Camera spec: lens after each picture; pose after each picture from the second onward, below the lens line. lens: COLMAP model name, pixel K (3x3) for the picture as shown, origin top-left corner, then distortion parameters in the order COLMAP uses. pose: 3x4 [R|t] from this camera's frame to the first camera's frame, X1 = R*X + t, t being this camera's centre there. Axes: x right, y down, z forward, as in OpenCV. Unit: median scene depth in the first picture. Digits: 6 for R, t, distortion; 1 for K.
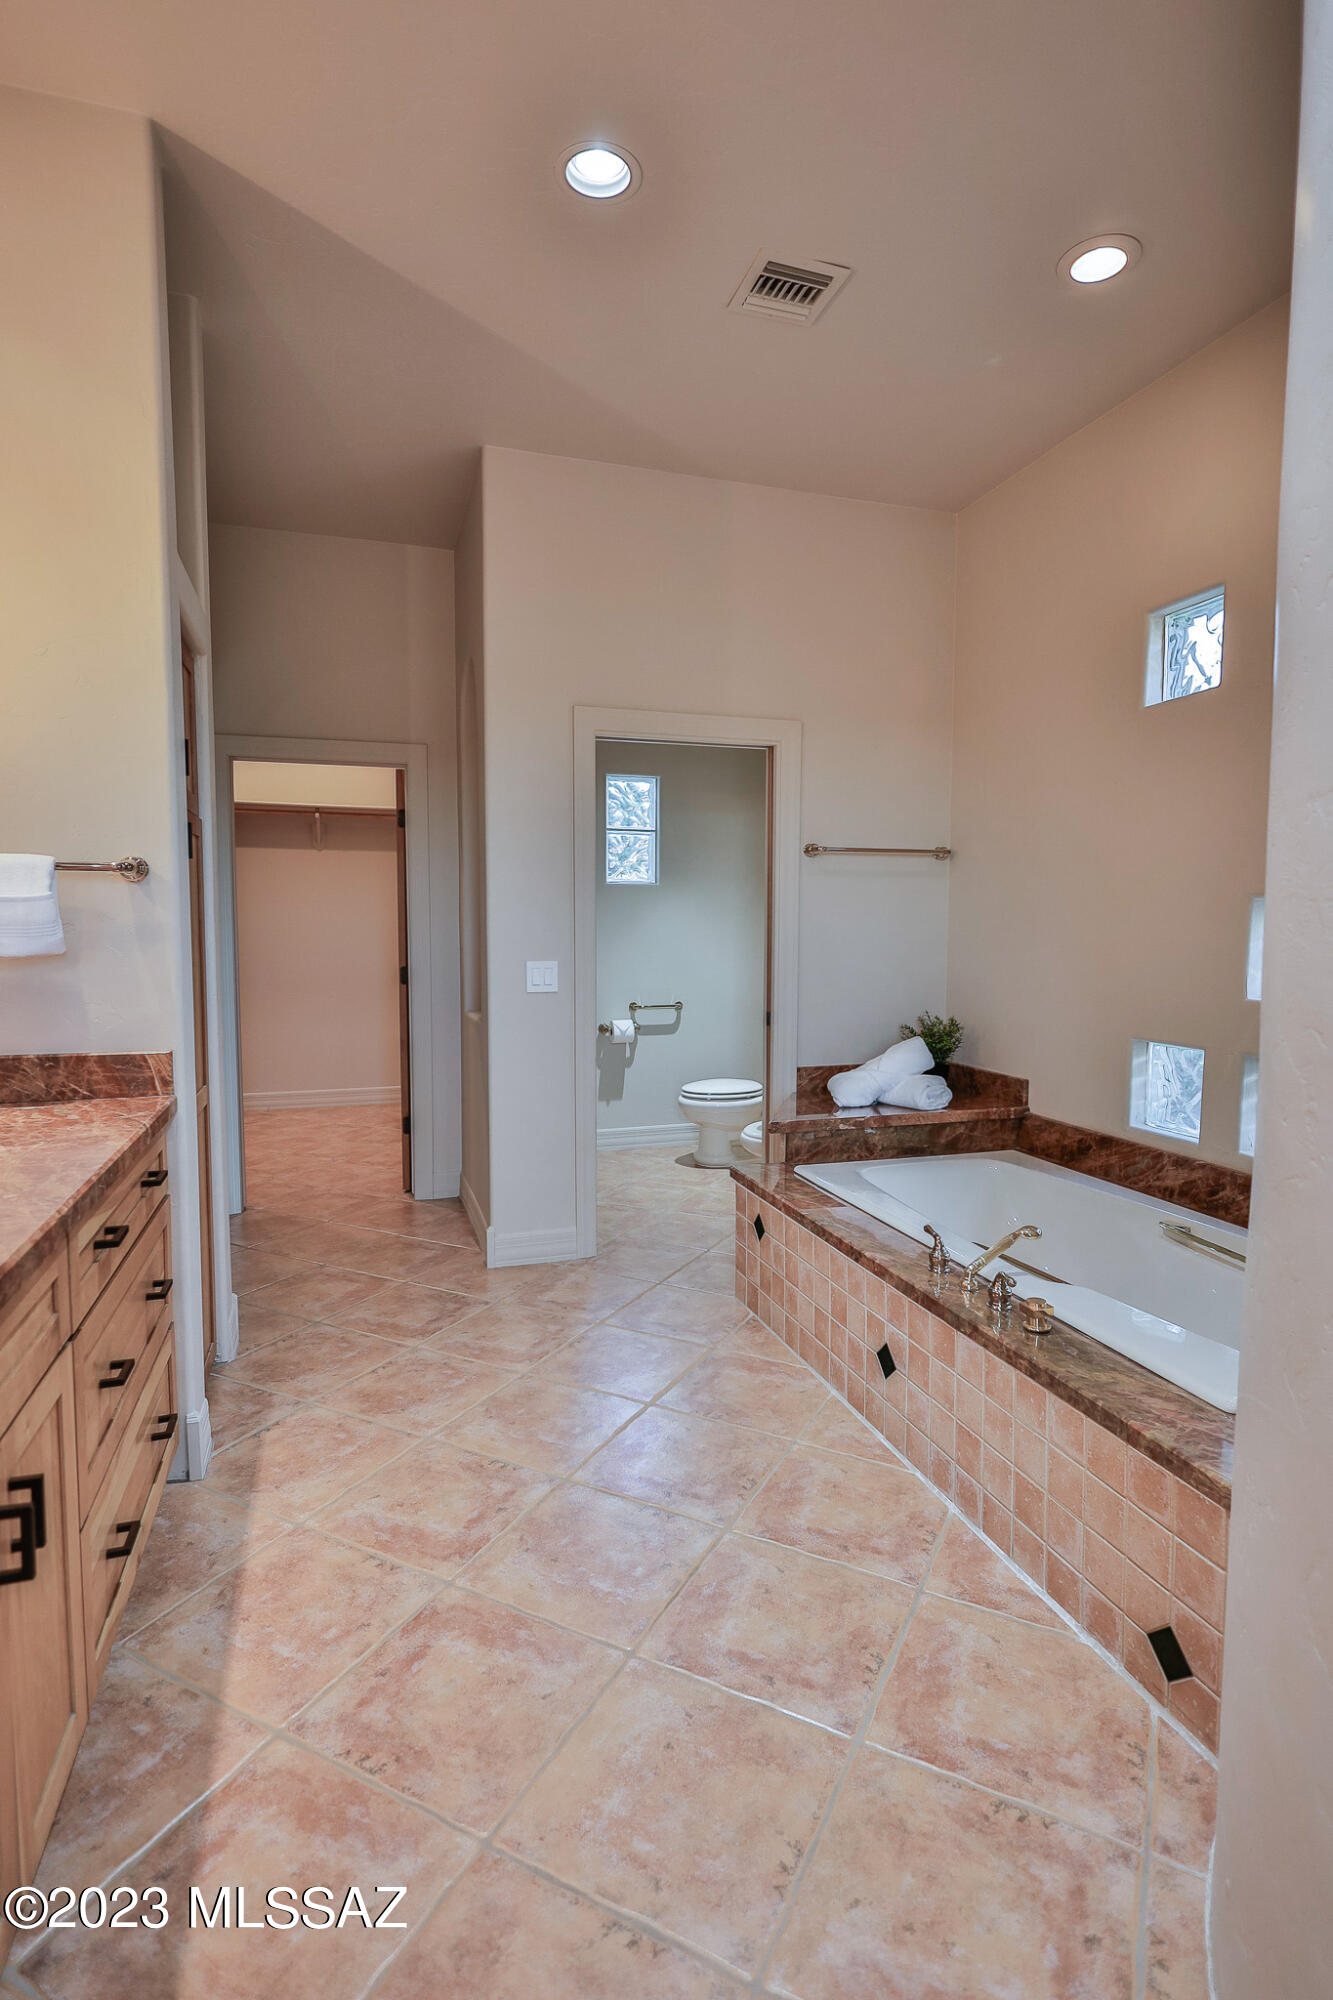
lens RADIAL K [[977.8, 0, 678.6], [0, 977.8, 1000.6], [0, 0, 1]] dist [0.000675, 0.000609]
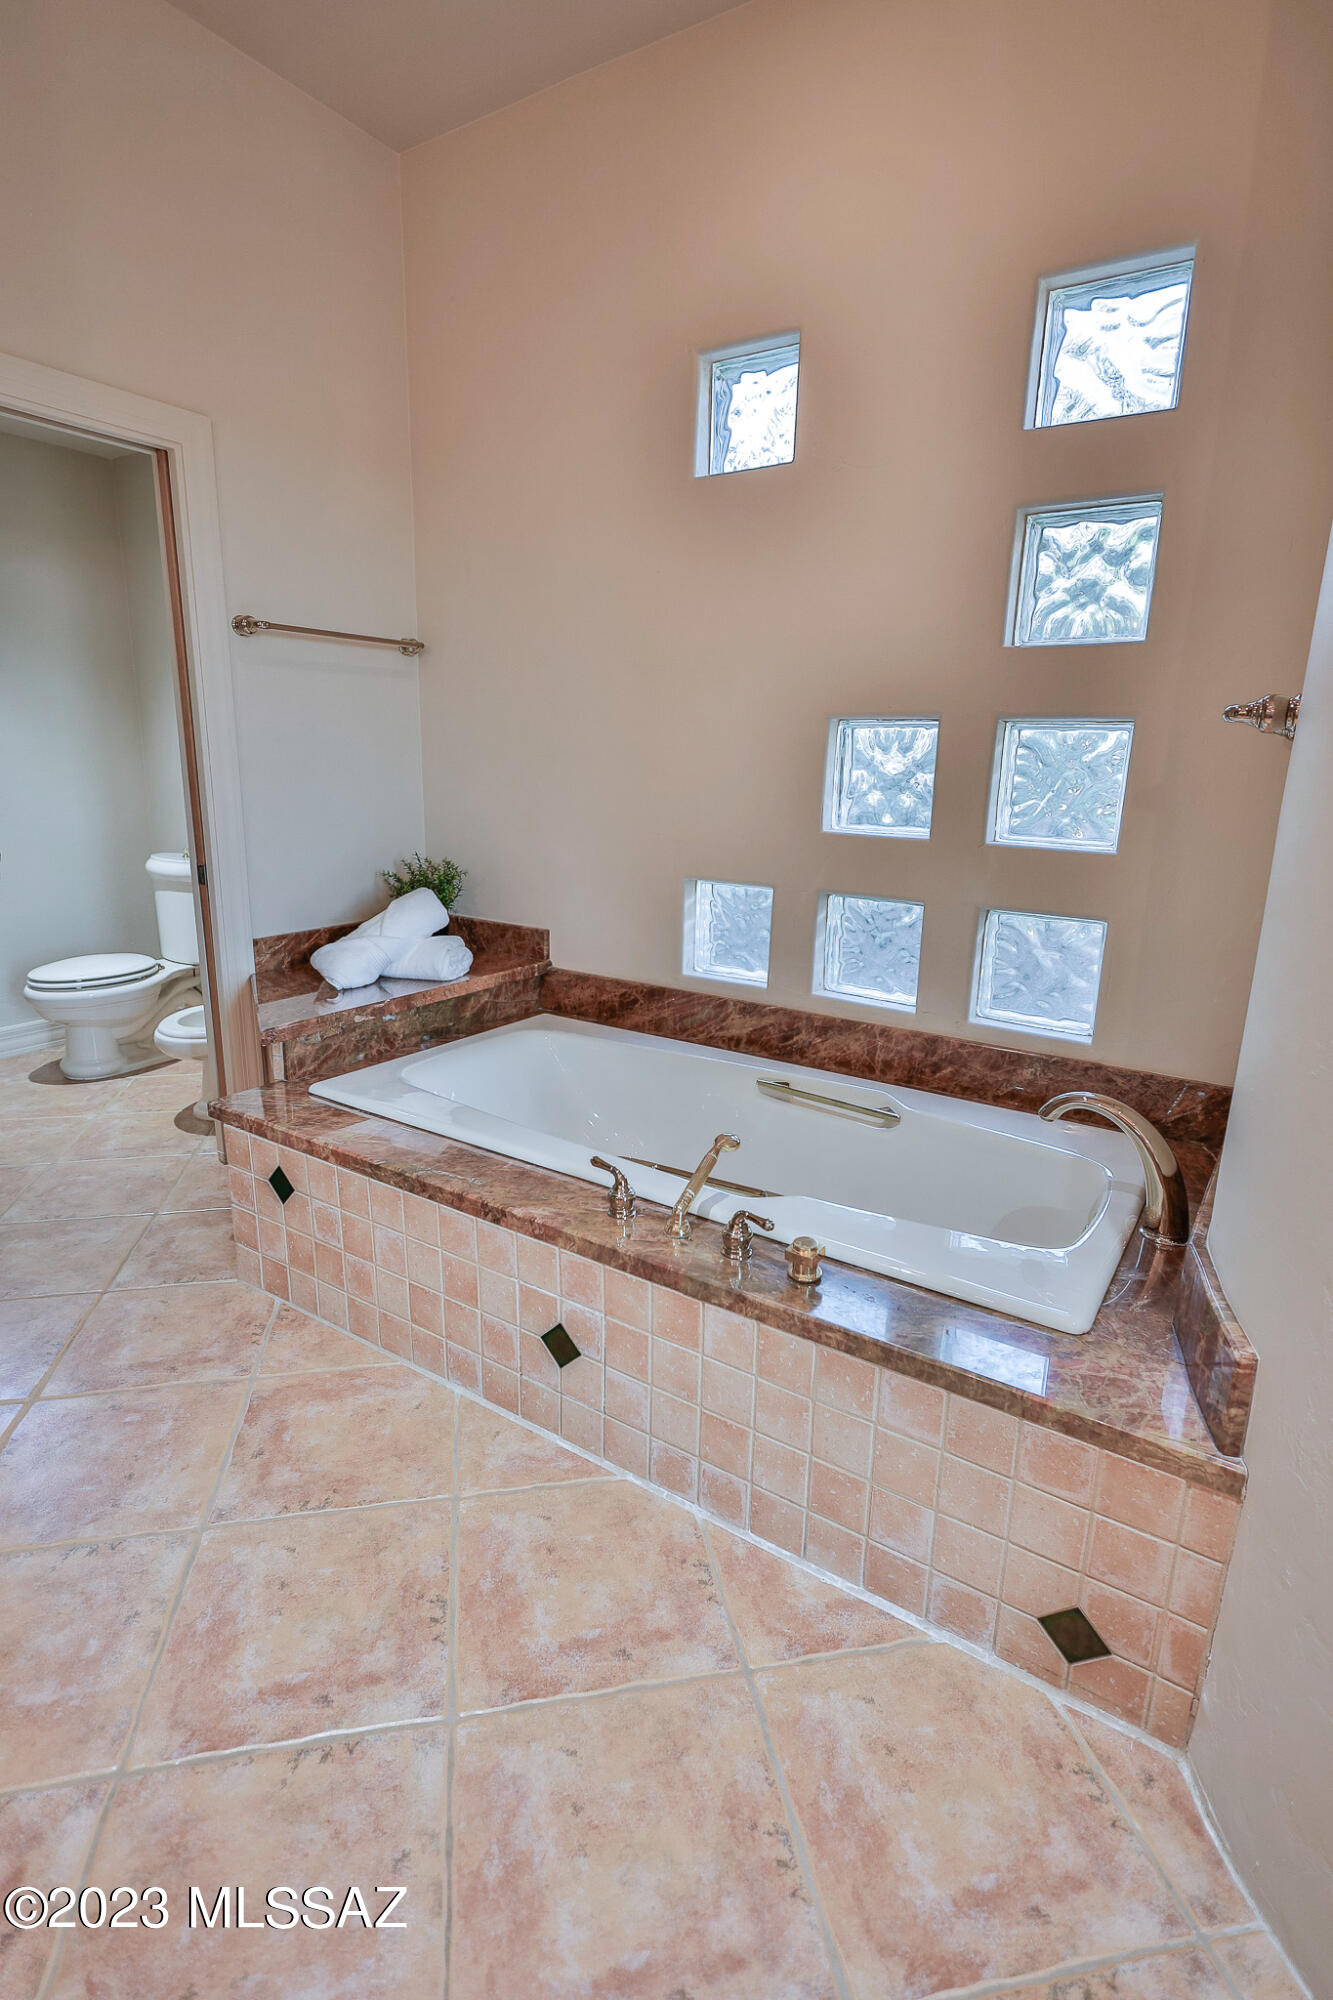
lens RADIAL K [[977.8, 0, 678.6], [0, 977.8, 1000.6], [0, 0, 1]] dist [0.000675, 0.000609]
pose [[0.785000, -0.137398, 0.604067, -0.096597], [0.027779, 0.981921, 0.187243, -0.018557], [-0.618872, -0.130205, 0.774625, 0.301153]]
